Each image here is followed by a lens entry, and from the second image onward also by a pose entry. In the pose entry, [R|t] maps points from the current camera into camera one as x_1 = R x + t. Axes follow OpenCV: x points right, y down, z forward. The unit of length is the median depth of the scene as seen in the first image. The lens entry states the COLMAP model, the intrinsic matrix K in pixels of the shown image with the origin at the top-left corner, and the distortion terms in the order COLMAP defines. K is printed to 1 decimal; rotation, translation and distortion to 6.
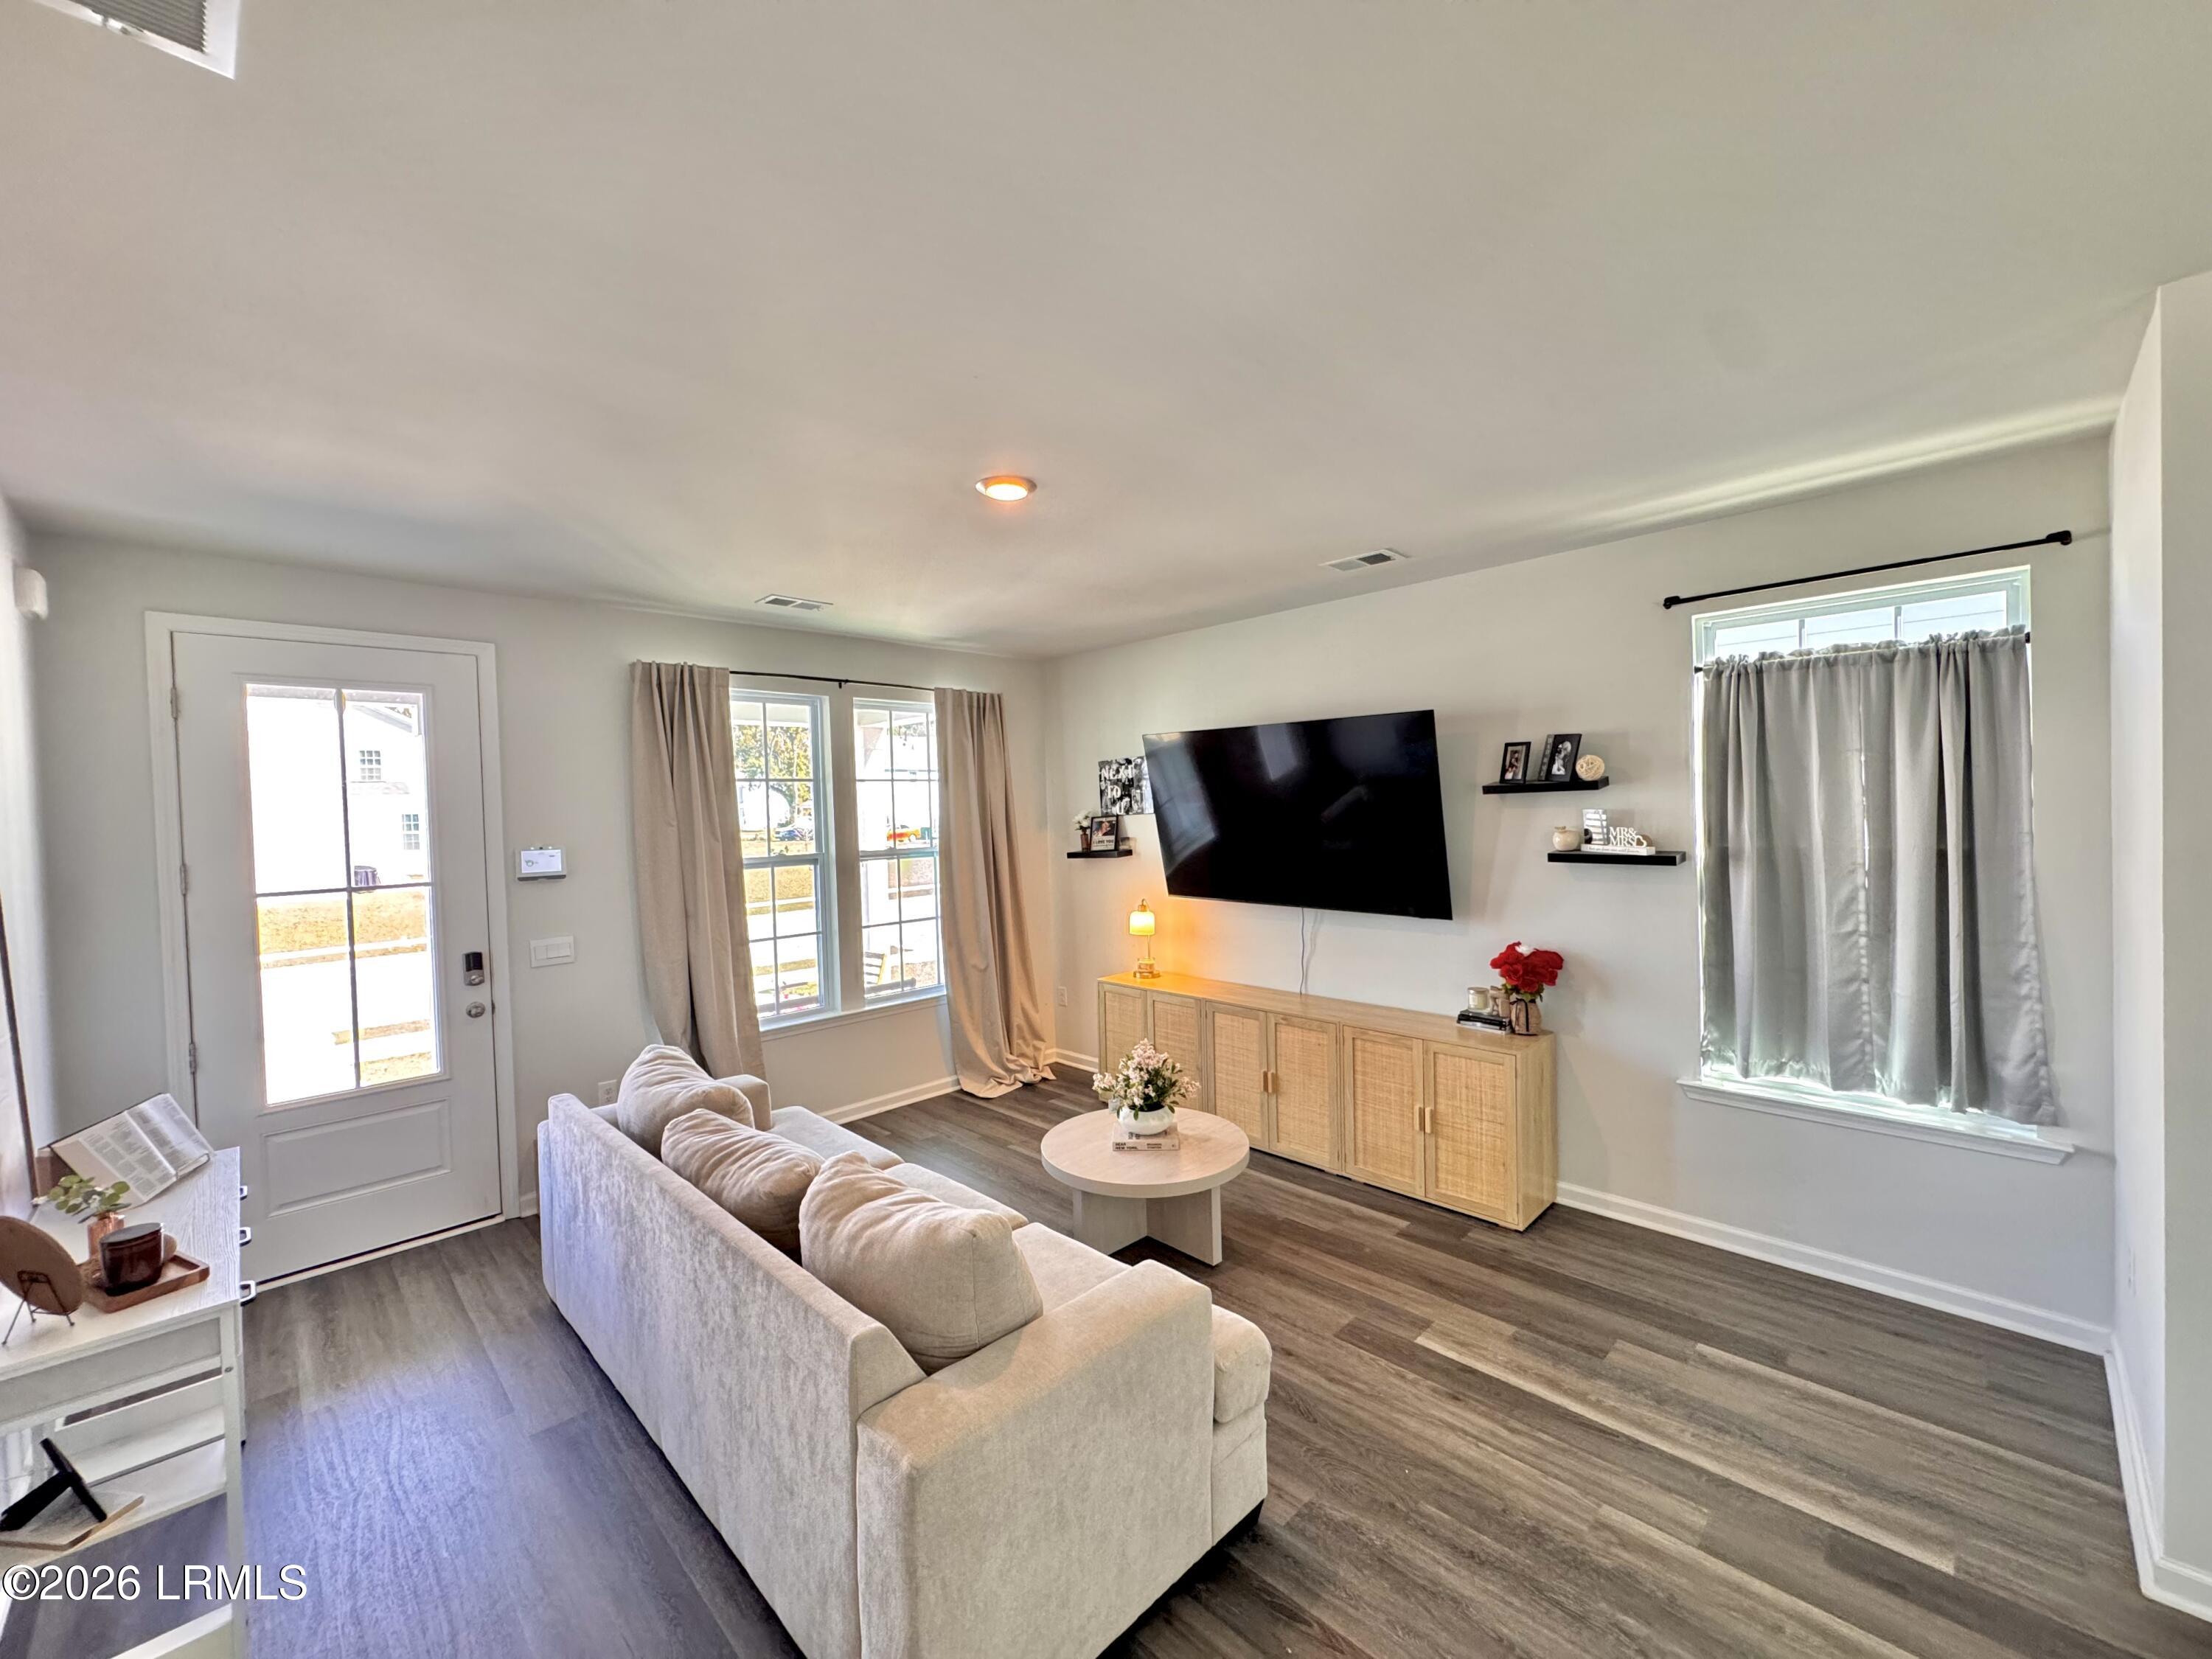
lens RADIAL K [[884.5, 0, 1079.9], [0, 884.5, 825.7], [0, 0, 1]] dist [0.000211, 0.000116]
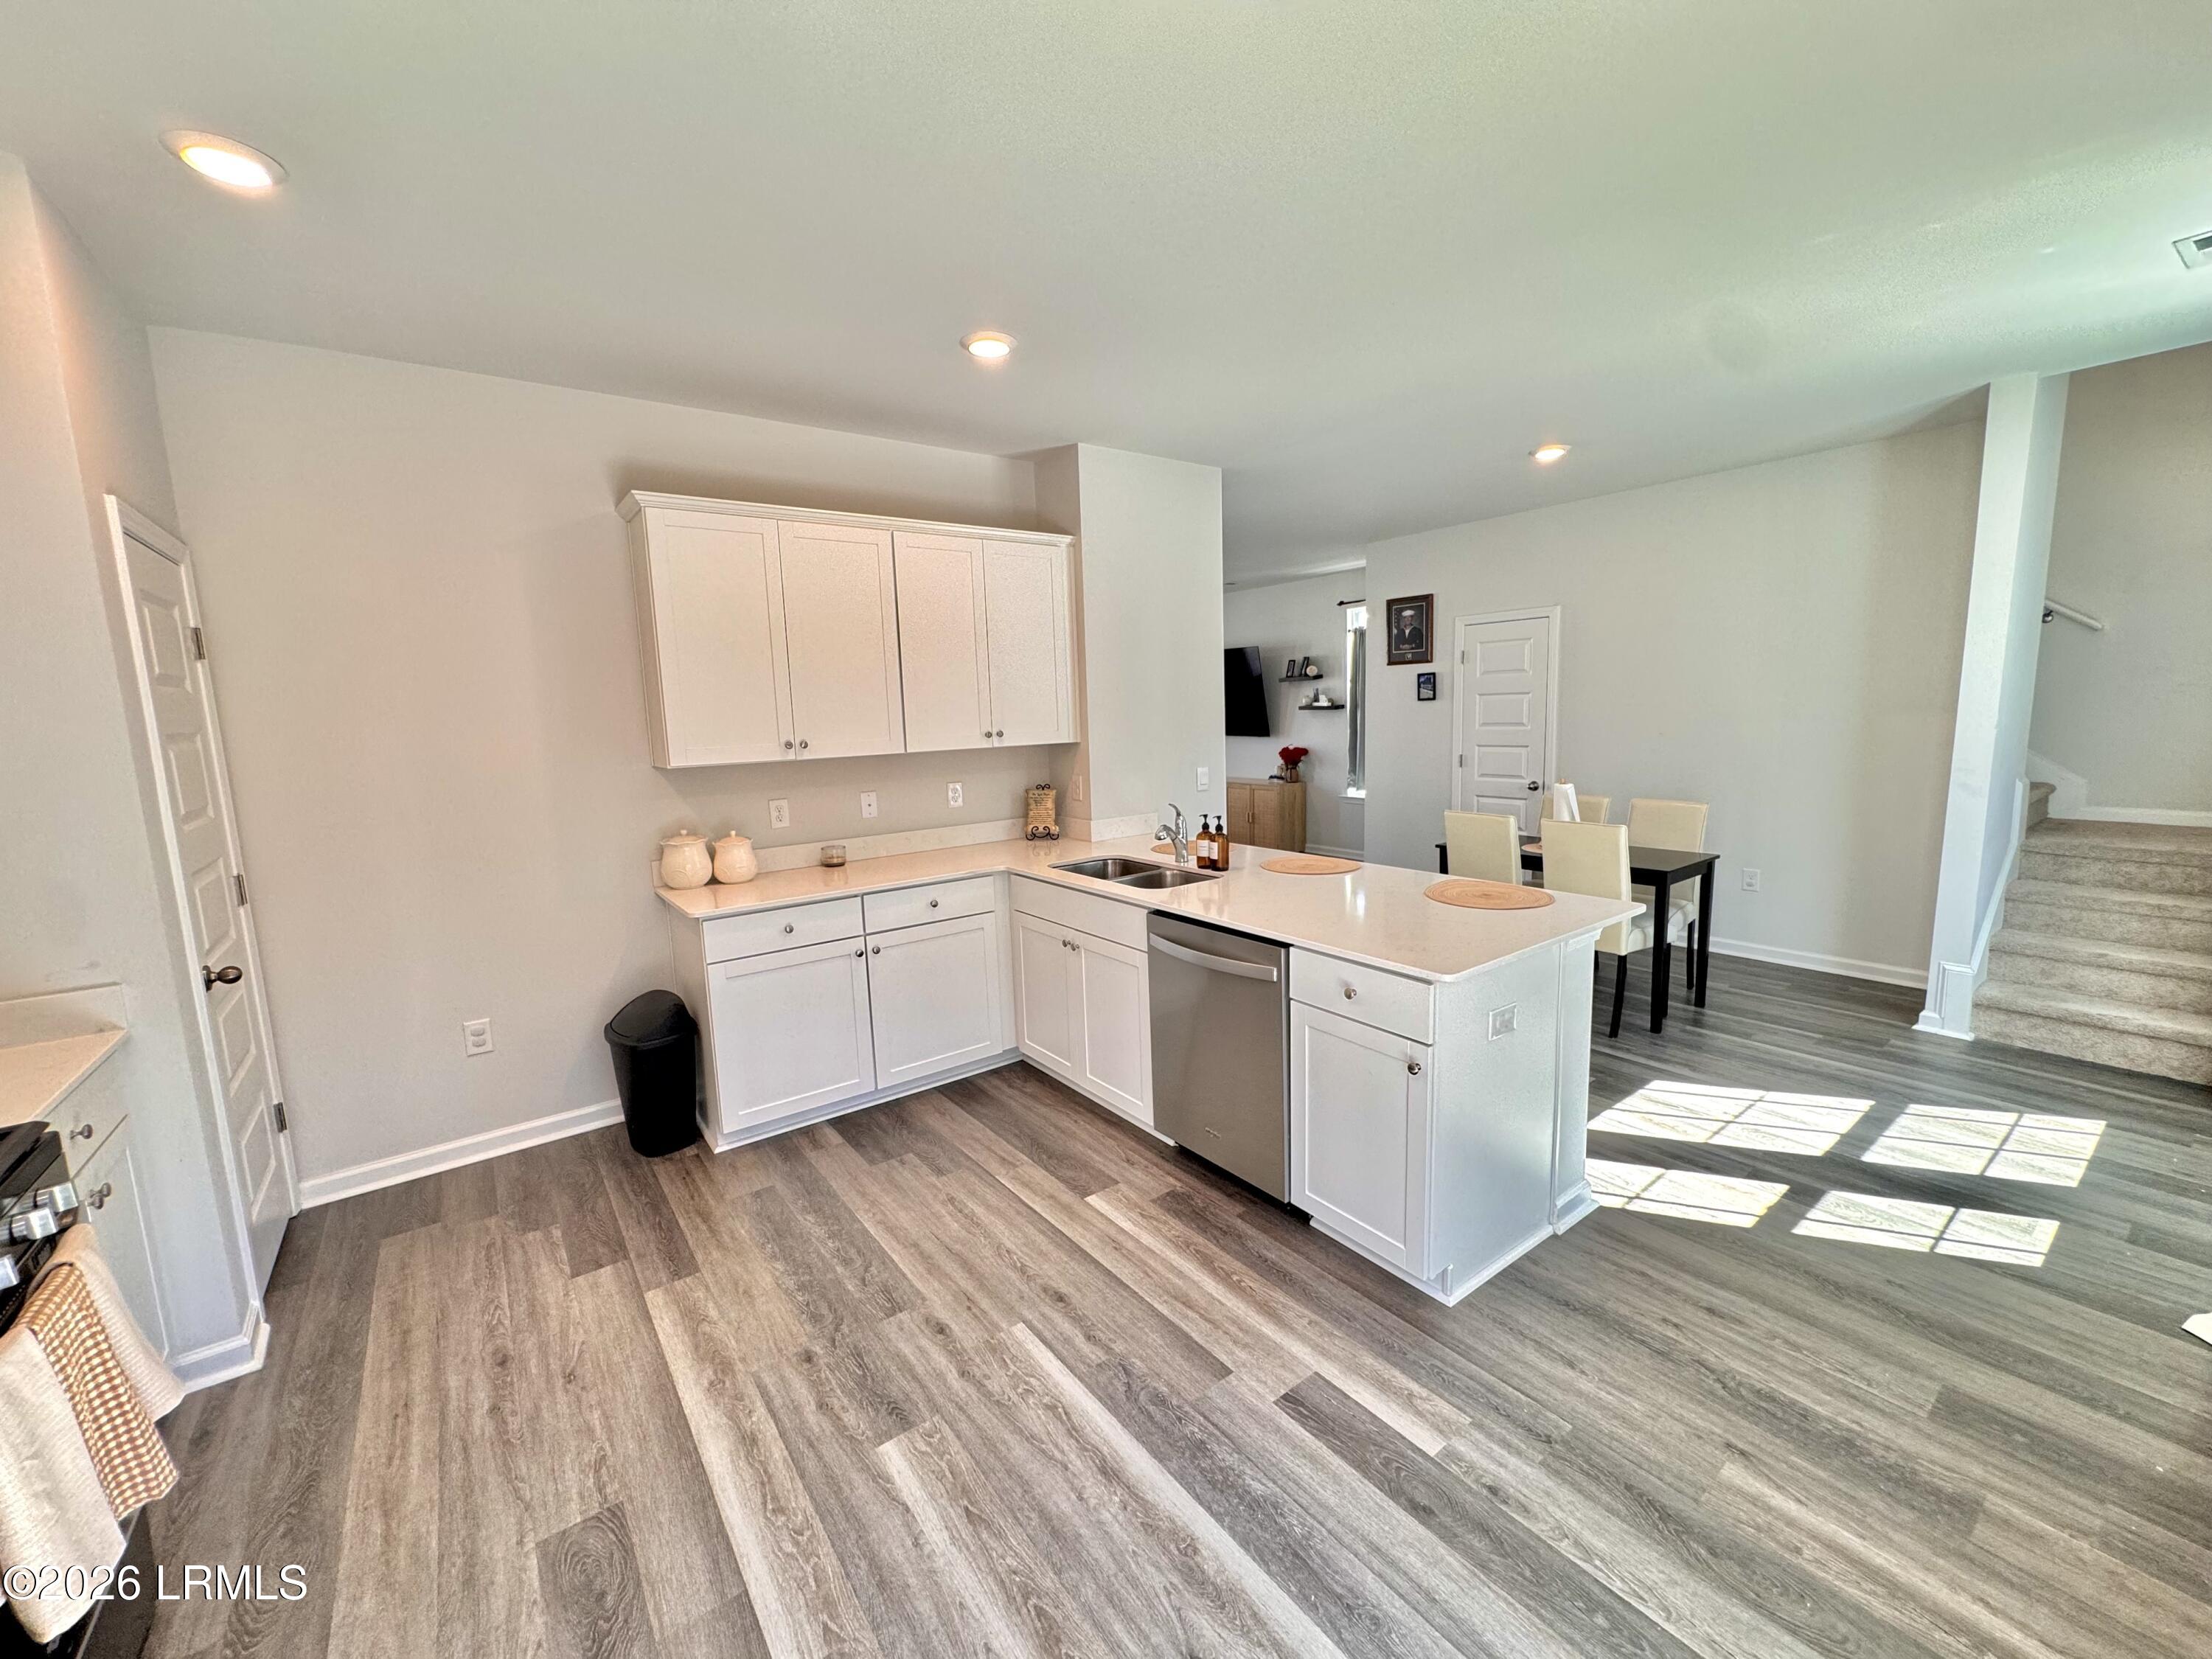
lens RADIAL K [[882.6, 0, 1102.2], [0, 882.6, 835.3], [0, 0, 1]] dist [0.000091, 0.000224]
pose [[0.991219, 0.006743, -0.132055, 0.313559], [0.009017, 0.992927, 0.118383, 0.087910], [0.131919, -0.118534, 0.984148, -1.478294]]
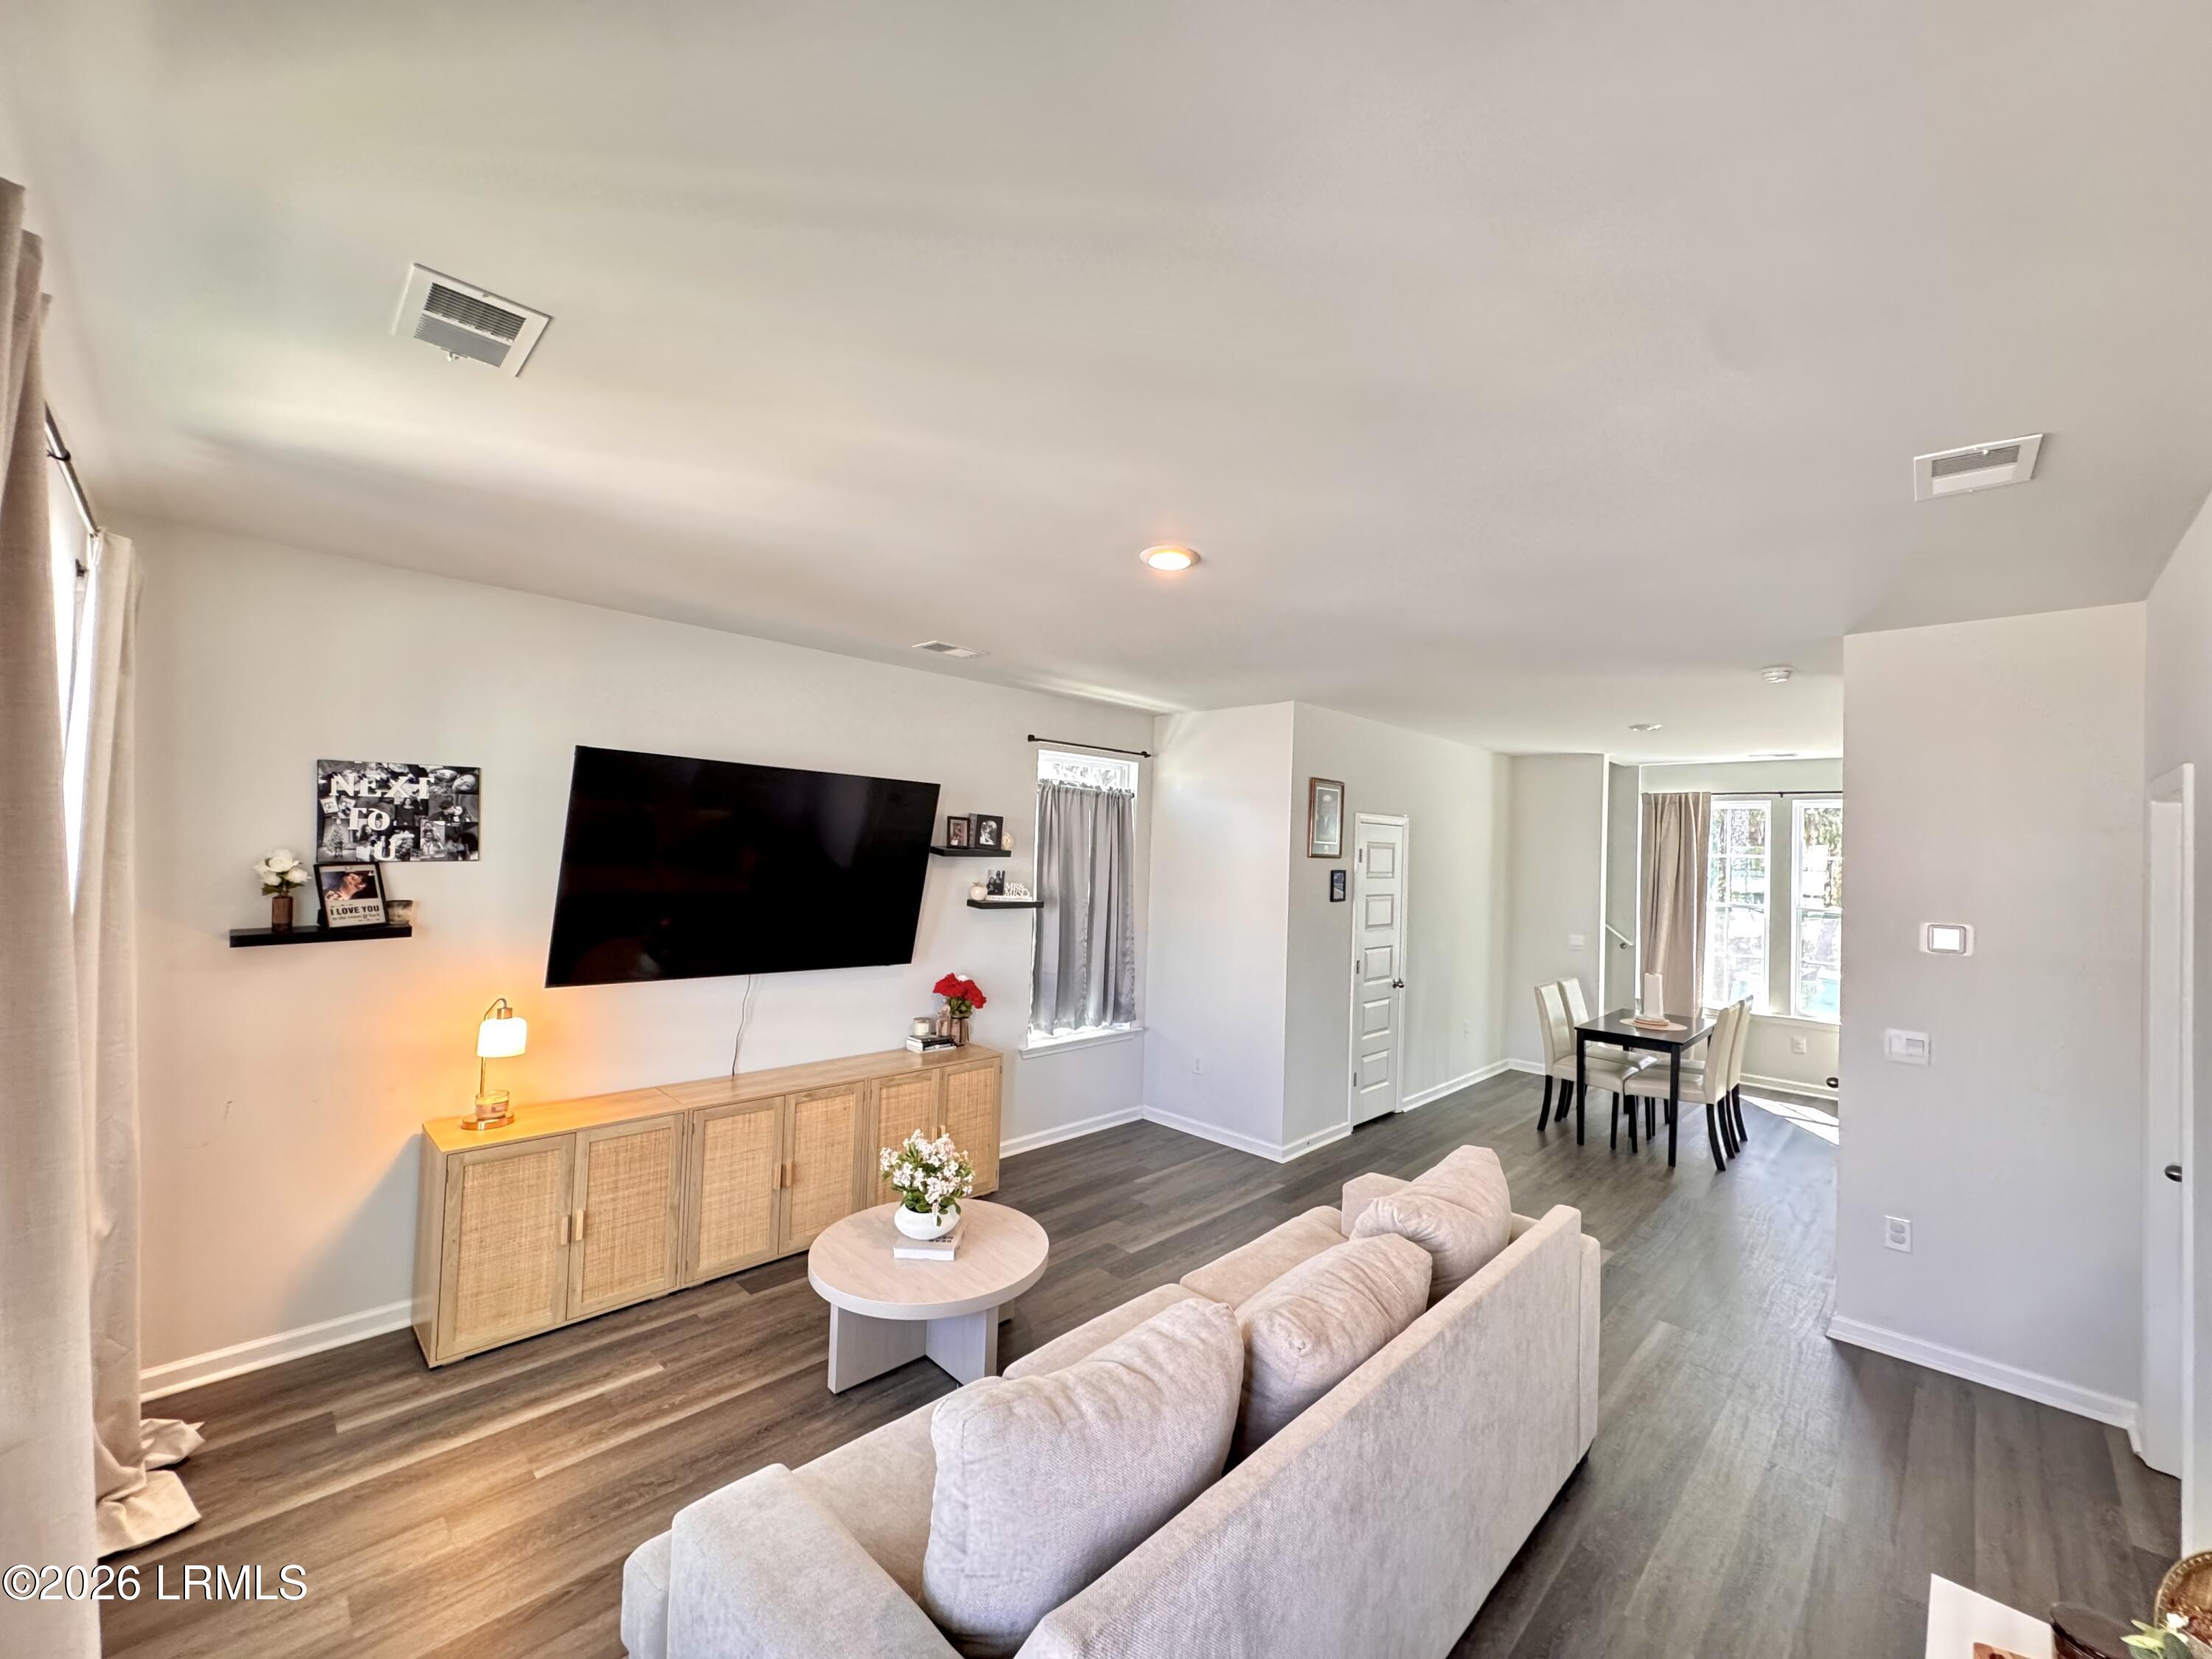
lens RADIAL K [[882.6, 0, 1102.2], [0, 882.6, 835.3], [0, 0, 1]] dist [0.000091, 0.000224]
pose [[-0.024123, 0.056164, 0.998130, -0.815940], [0.000650, 0.998421, -0.056164, 0.004844], [-0.999709, -0.000706, -0.024122, 0.848224]]
